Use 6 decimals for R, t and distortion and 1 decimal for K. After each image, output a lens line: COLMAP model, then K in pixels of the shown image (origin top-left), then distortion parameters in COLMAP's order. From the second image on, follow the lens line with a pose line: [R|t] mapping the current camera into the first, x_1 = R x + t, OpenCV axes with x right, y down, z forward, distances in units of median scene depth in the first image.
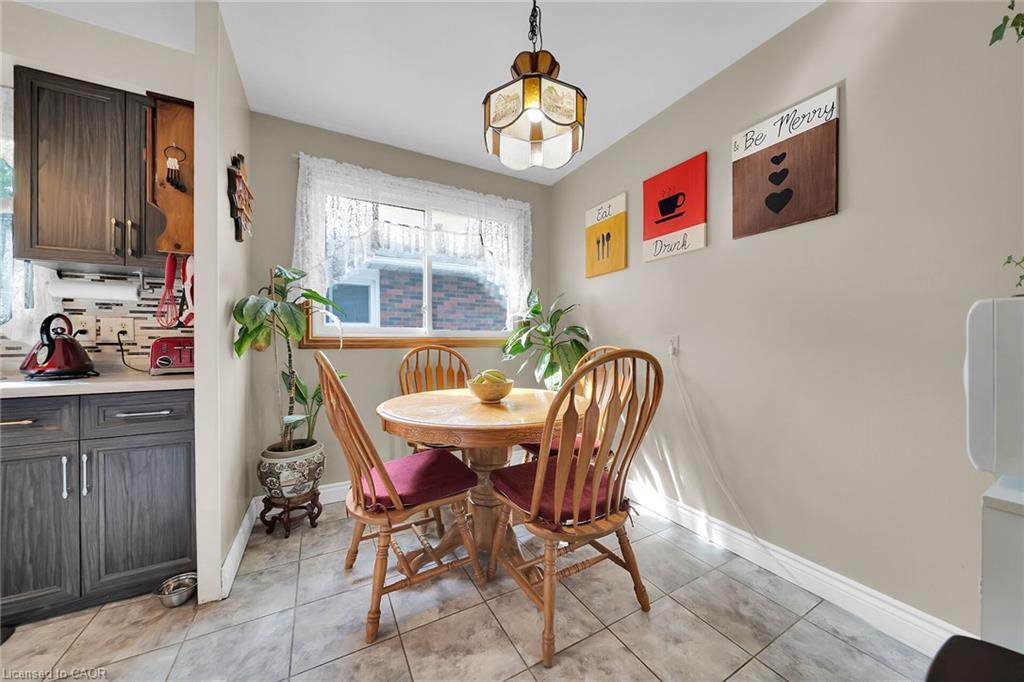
lens RADIAL K [[352.8, 0, 514.9], [0, 352.8, 342.9], [0, 0, 1]] dist [-0.006031, 0.000099]
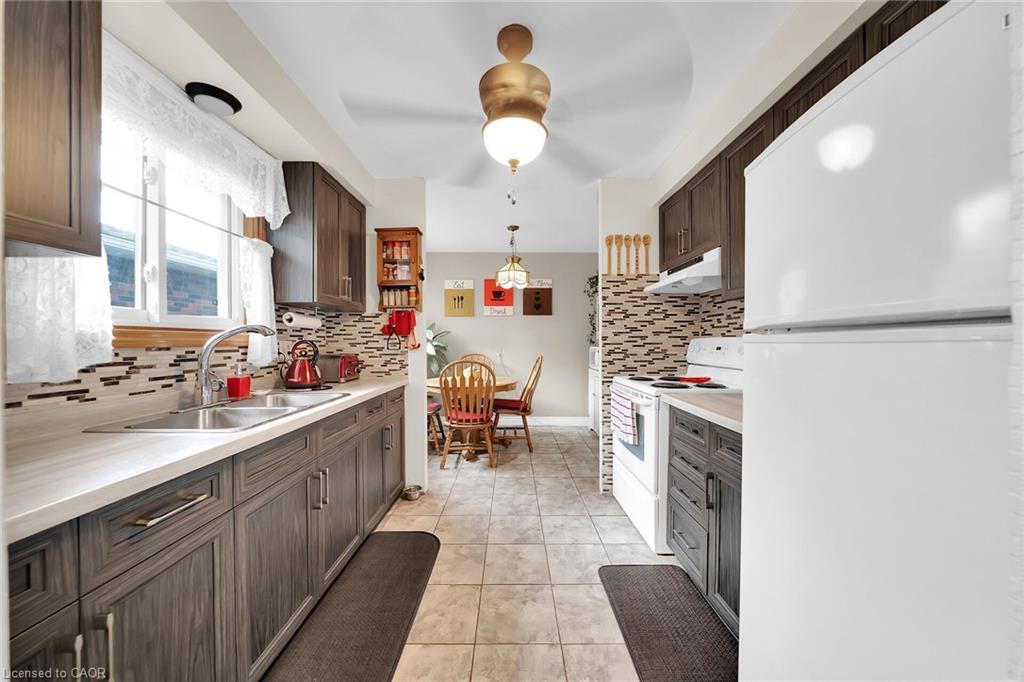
lens RADIAL K [[345.8, 0, 512.4], [0, 345.8, 345.5], [0, 0, 1]] dist [-0.000298, 0.000001]
pose [[0.489627, -0.003222, 0.871926, -2.179368], [0.001507, 0.999995, 0.002849, -0.069773], [-0.871931, -0.000081, 0.489629, -0.334911]]
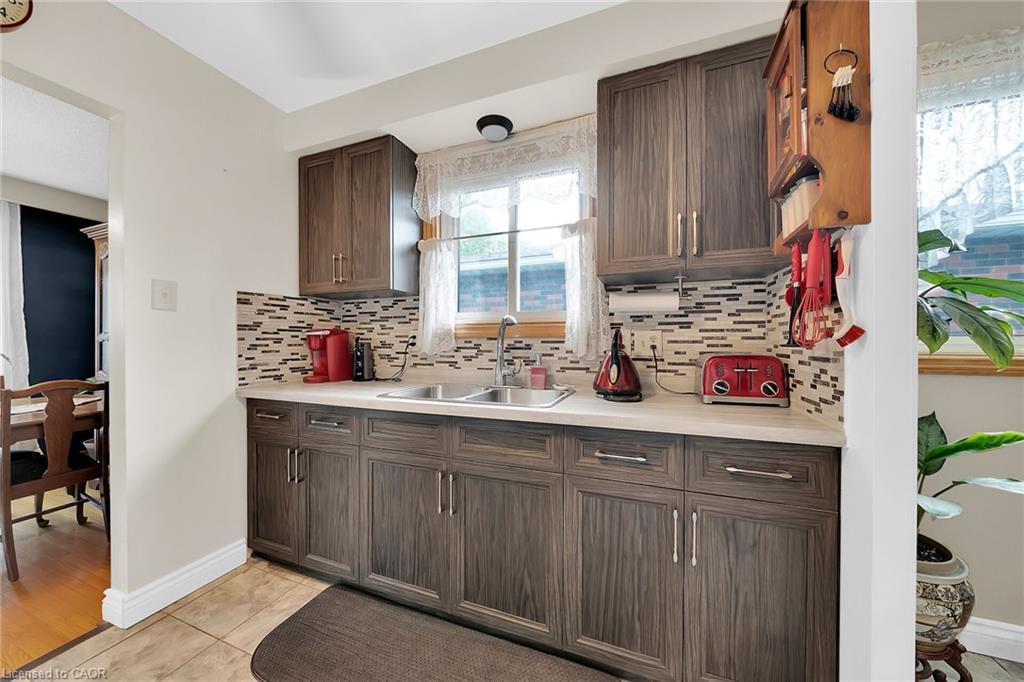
lens RADIAL K [[352.8, 0, 514.9], [0, 352.8, 342.9], [0, 0, 1]] dist [-0.006031, 0.000099]
pose [[0.644061, 0.008811, -0.764923, -0.794221], [-0.008182, 0.999956, 0.004629, -0.050785], [0.764930, 0.003277, 0.644105, 0.171181]]
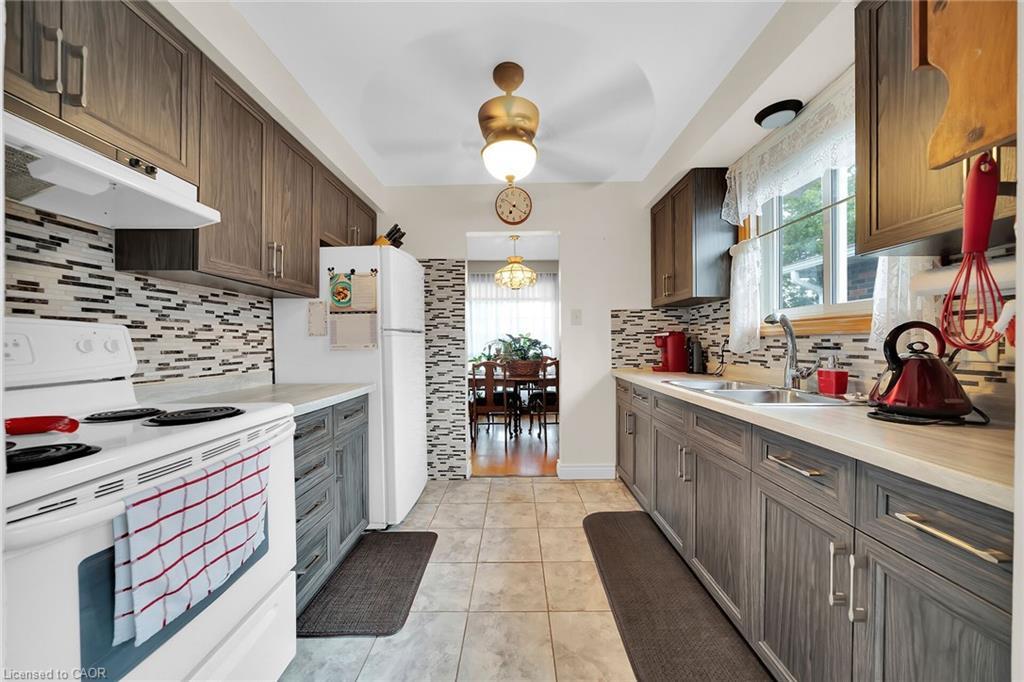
lens RADIAL K [[352.8, 0, 514.9], [0, 352.8, 342.9], [0, 0, 1]] dist [-0.006031, 0.000099]
pose [[-0.489285, 0.010985, -0.872055, -0.362901], [0.002312, 0.999933, 0.011299, -0.055244], [0.872121, 0.003512, -0.489278, 0.694073]]
